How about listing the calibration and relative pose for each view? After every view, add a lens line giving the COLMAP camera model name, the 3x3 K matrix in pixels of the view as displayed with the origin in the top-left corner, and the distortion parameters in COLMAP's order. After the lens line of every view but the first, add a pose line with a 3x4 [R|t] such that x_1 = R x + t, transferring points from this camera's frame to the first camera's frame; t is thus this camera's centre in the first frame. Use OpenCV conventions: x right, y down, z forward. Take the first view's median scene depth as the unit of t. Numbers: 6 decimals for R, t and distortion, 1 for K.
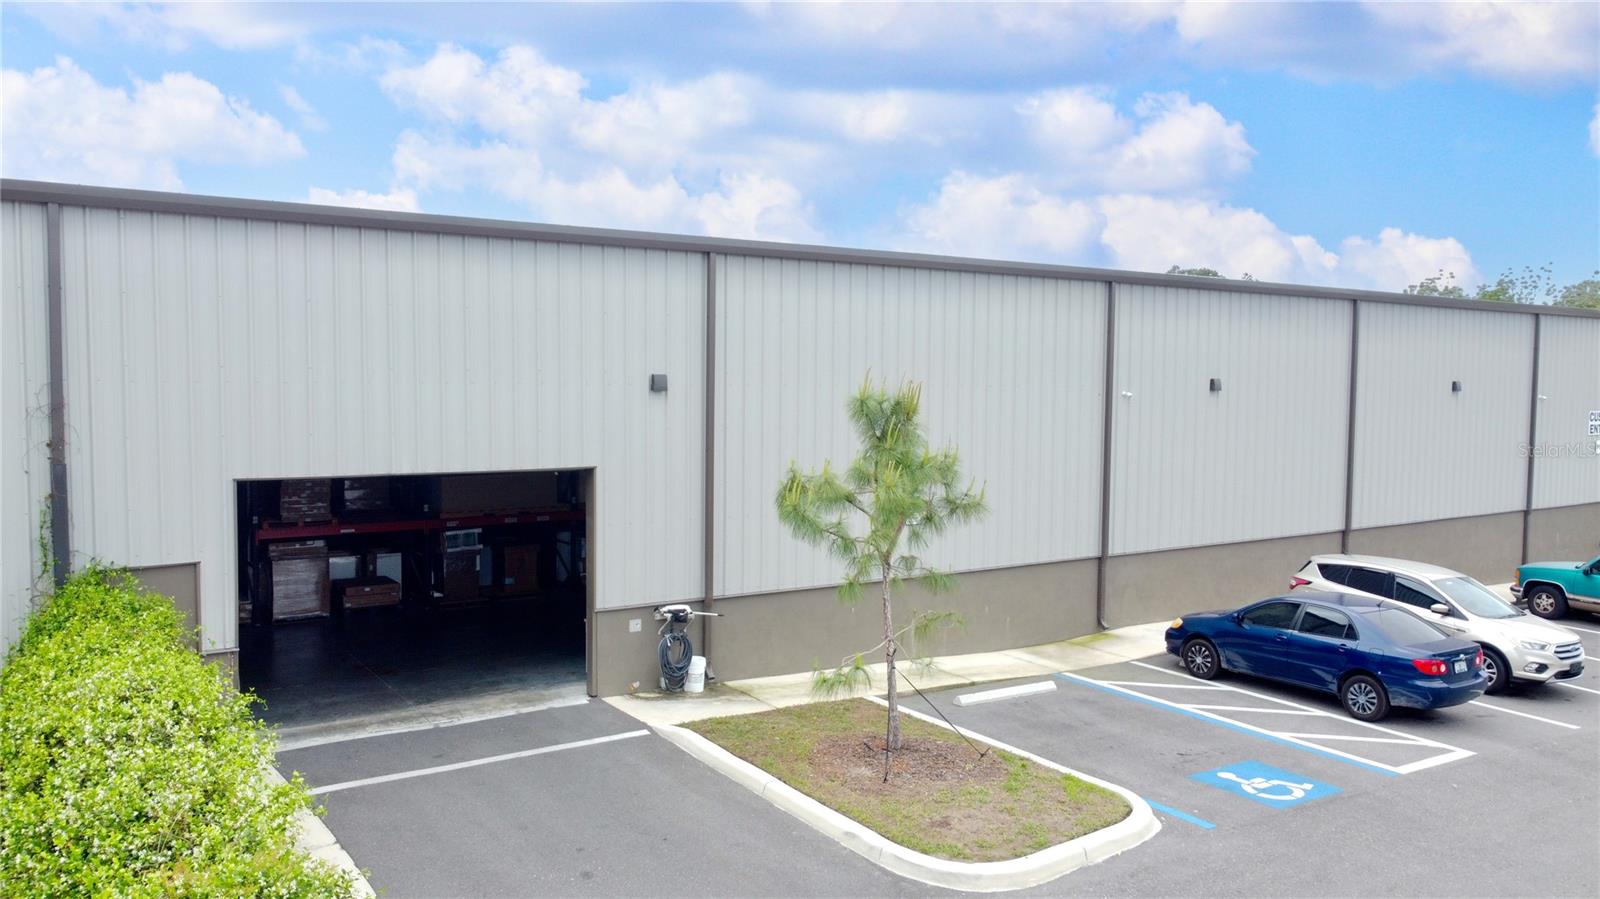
lens RADIAL K [[1206.7, 0, 800.0], [0, 1206.7, 449.5], [0, 0, 1]] dist [-0.004206, -0.005316]
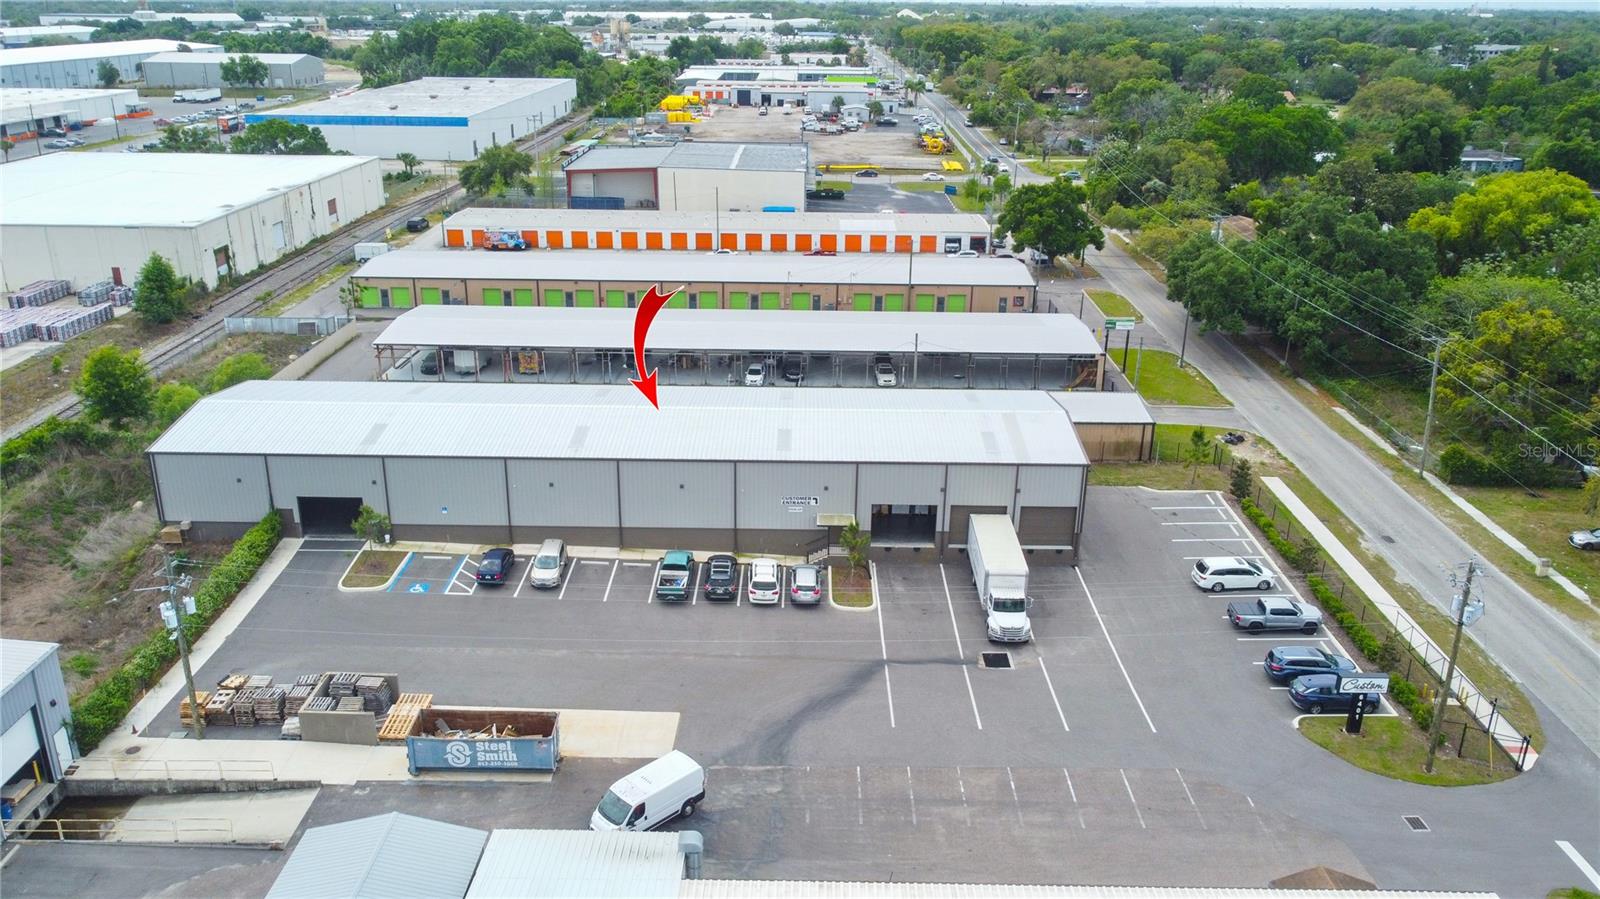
lens RADIAL K [[1206.7, 0, 800.0], [0, 1206.7, 449.5], [0, 0, 1]] dist [-0.004206, -0.005316]
pose [[0.829392, 0.199908, -0.521676, 4.261540], [-0.039241, 0.952327, 0.302546, -1.919704], [0.557287, -0.230458, 0.797697, -2.113675]]
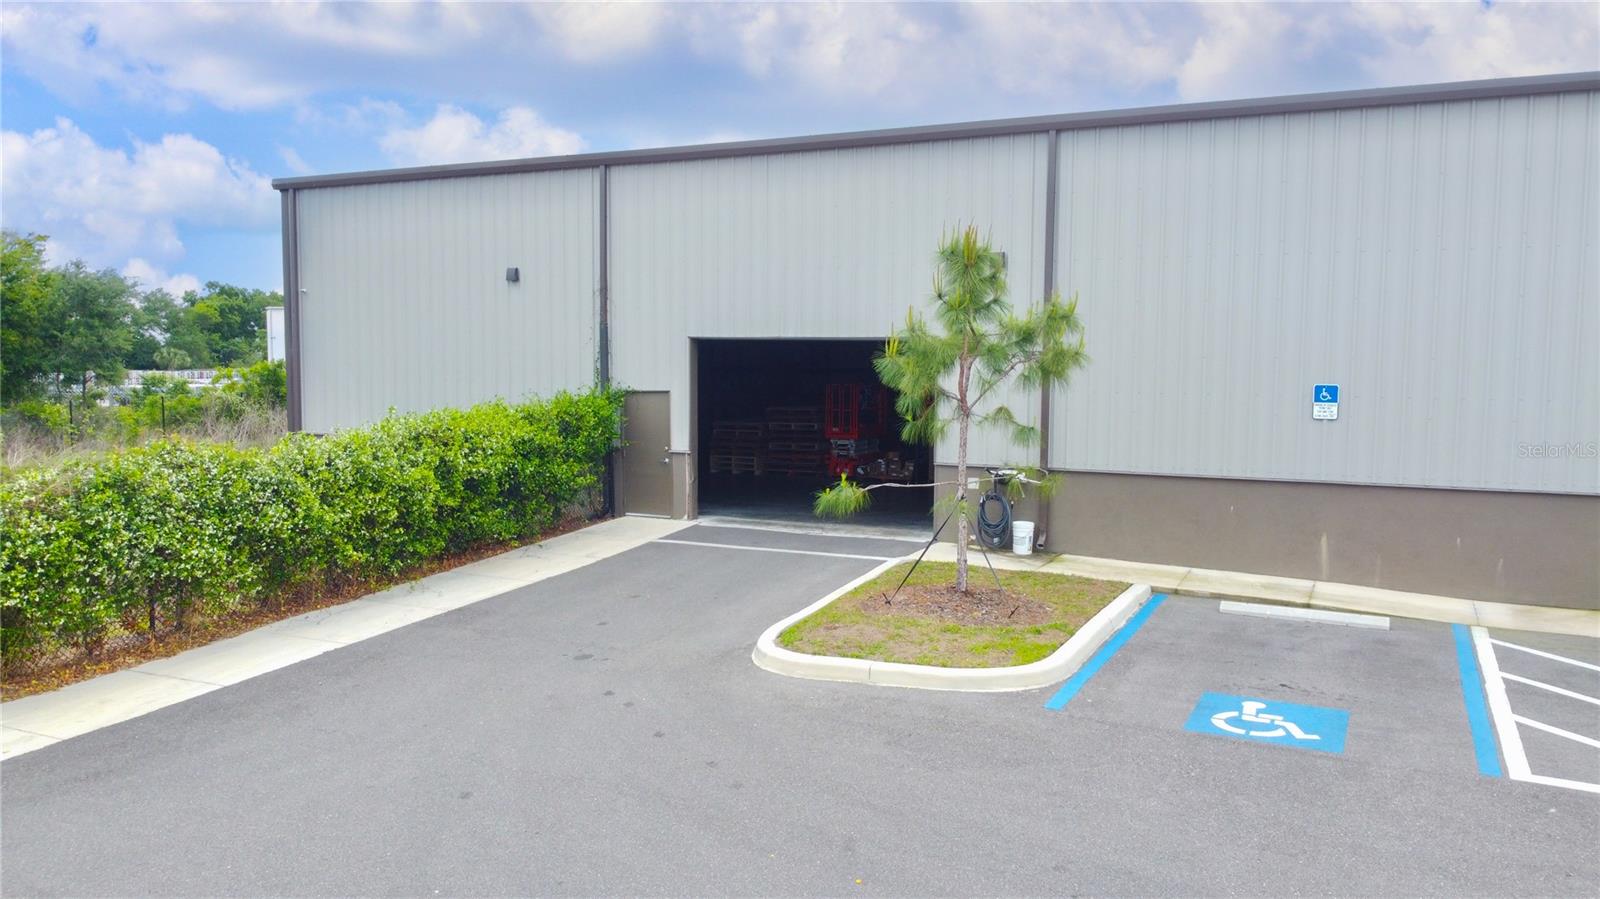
lens RADIAL K [[1206.7, 0, 800.0], [0, 1206.7, 449.5], [0, 0, 1]] dist [-0.004206, -0.005316]
pose [[0.502403, 0.062085, -0.862402, 0.817225], [-0.053394, 0.997743, 0.040723, 0.088015], [0.862983, 0.025588, 0.504584, 0.342652]]
